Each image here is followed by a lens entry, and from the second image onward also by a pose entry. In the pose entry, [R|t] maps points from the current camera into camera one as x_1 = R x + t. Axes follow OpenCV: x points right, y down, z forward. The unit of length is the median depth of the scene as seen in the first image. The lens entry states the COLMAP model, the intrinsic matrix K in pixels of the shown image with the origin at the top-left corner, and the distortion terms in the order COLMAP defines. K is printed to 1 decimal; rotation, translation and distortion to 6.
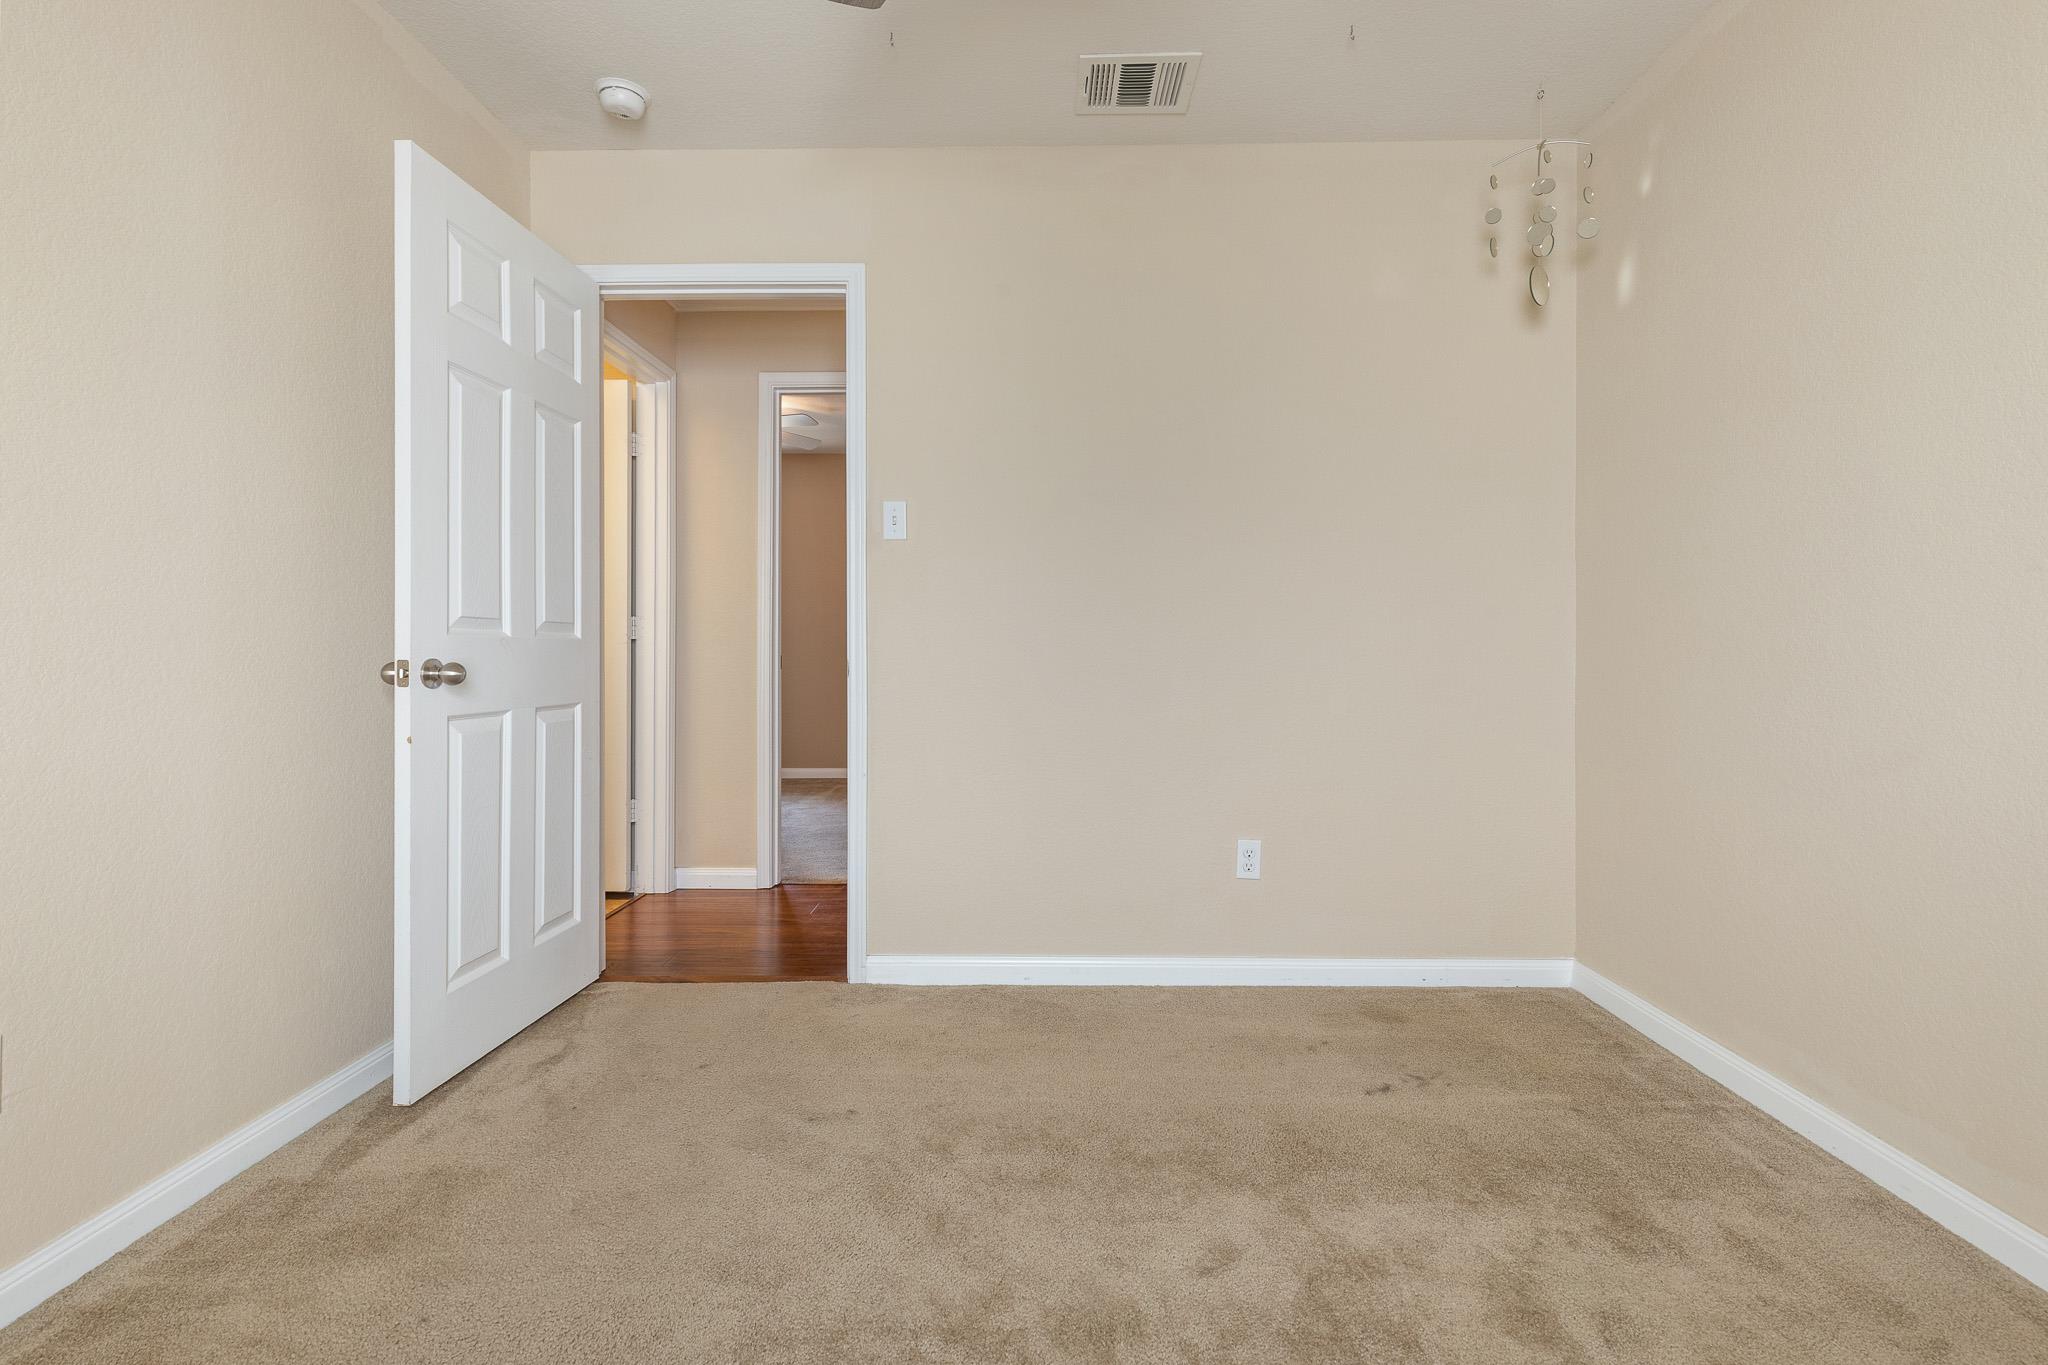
lens RADIAL K [[920.8, 0, 1029.9], [0, 920.8, 663.3], [0, 0, 1]] dist [0.002248, -0.000814]
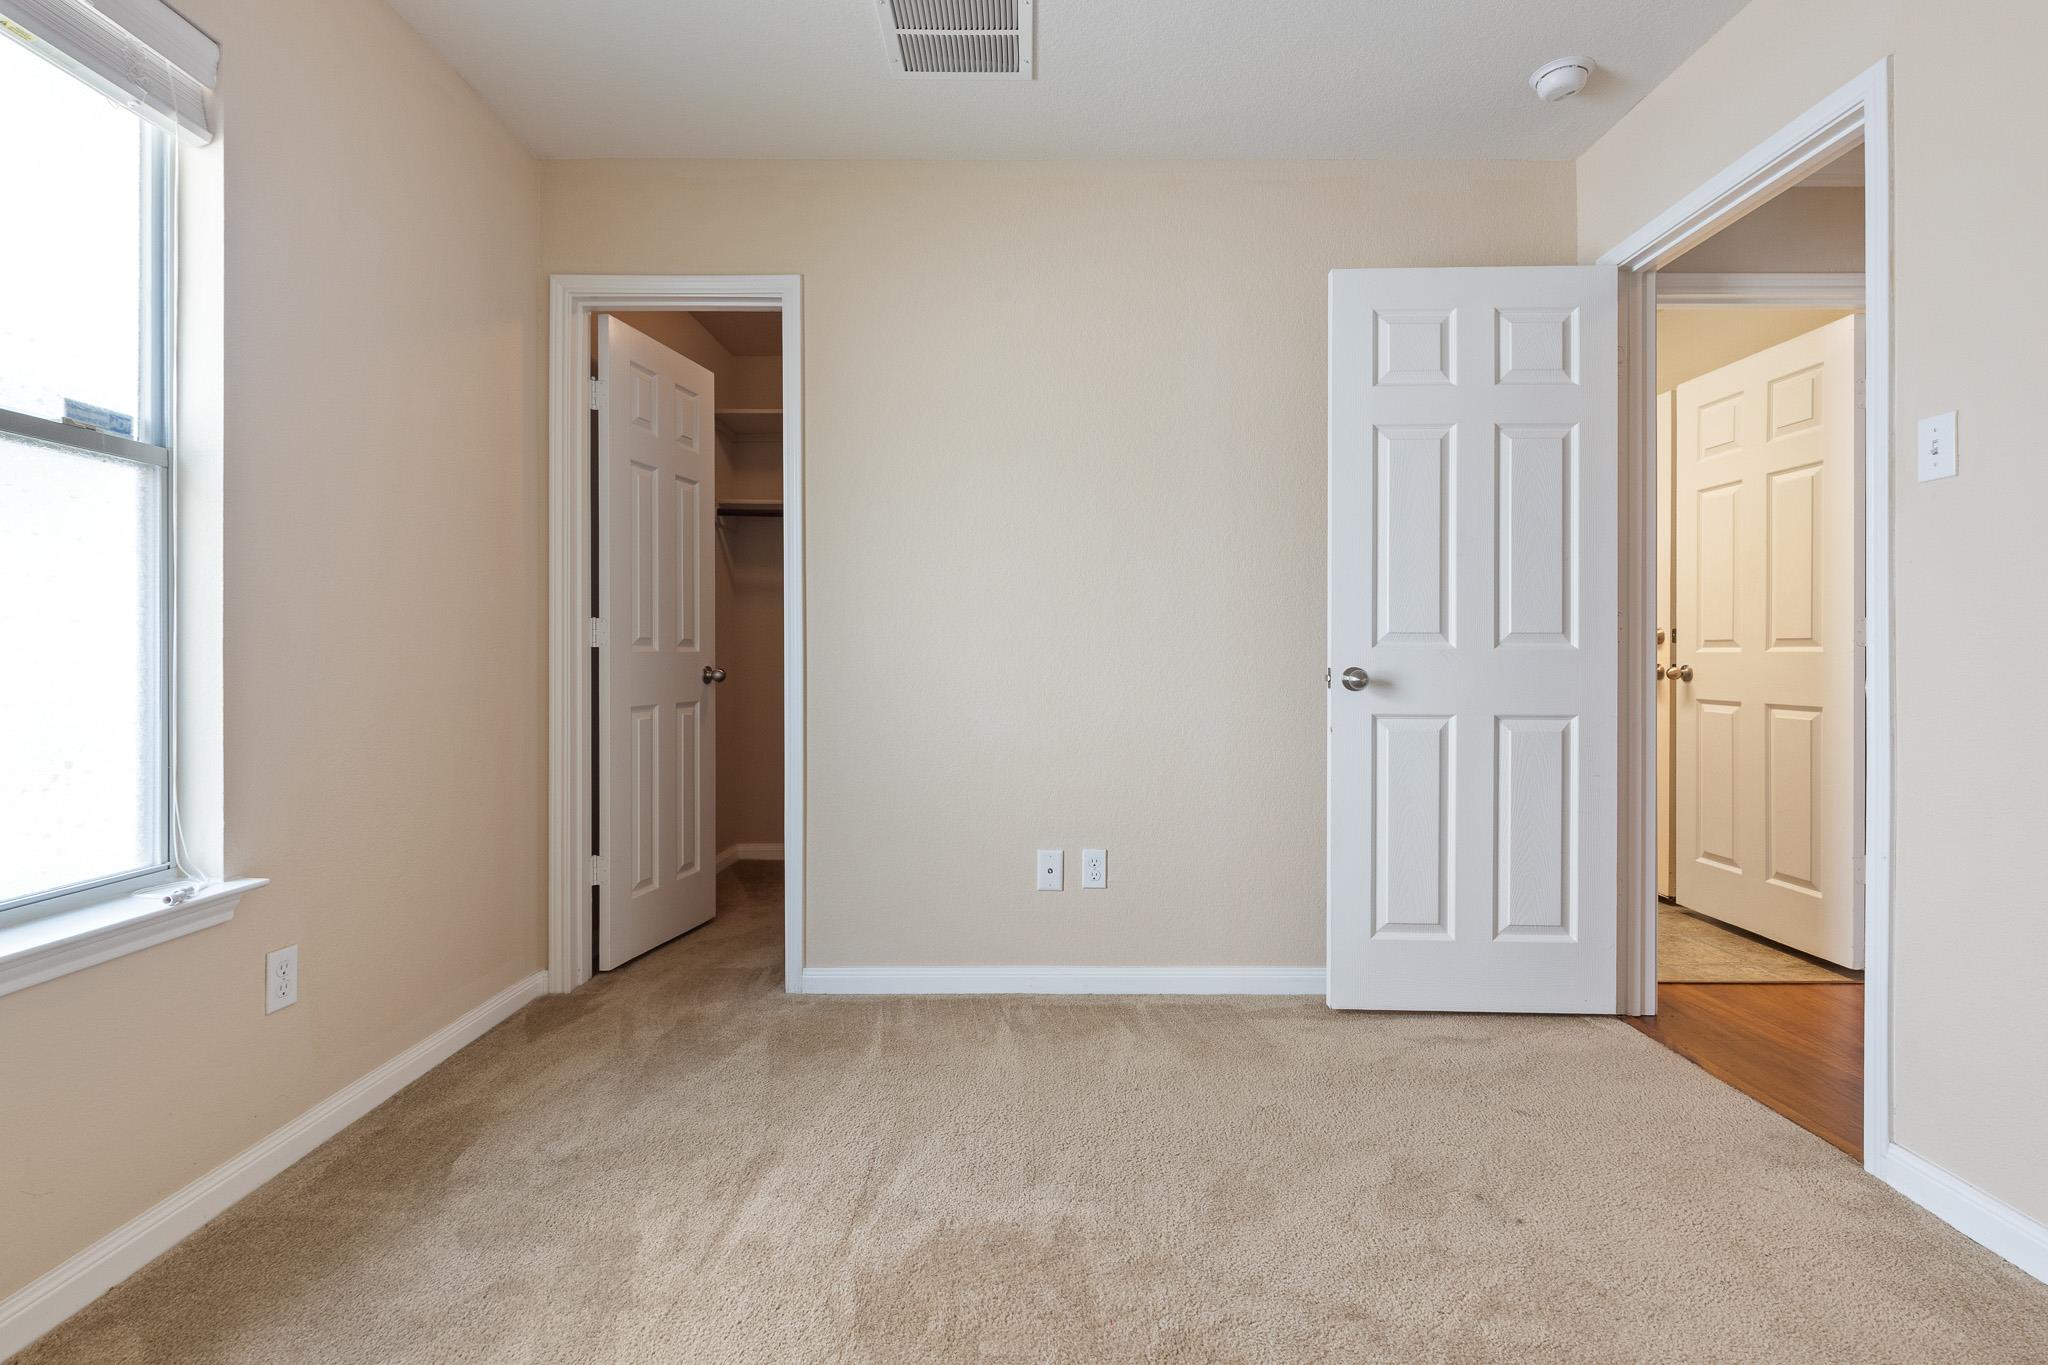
lens RADIAL K [[920.8, 0, 1029.9], [0, 920.8, 663.3], [0, 0, 1]] dist [0.002248, -0.000814]
pose [[0.014924, 0.006624, -0.999867, 0.572001], [-0.009543, 0.999933, 0.006482, -0.014397], [0.999843, 0.009445, 0.014987, 0.498778]]
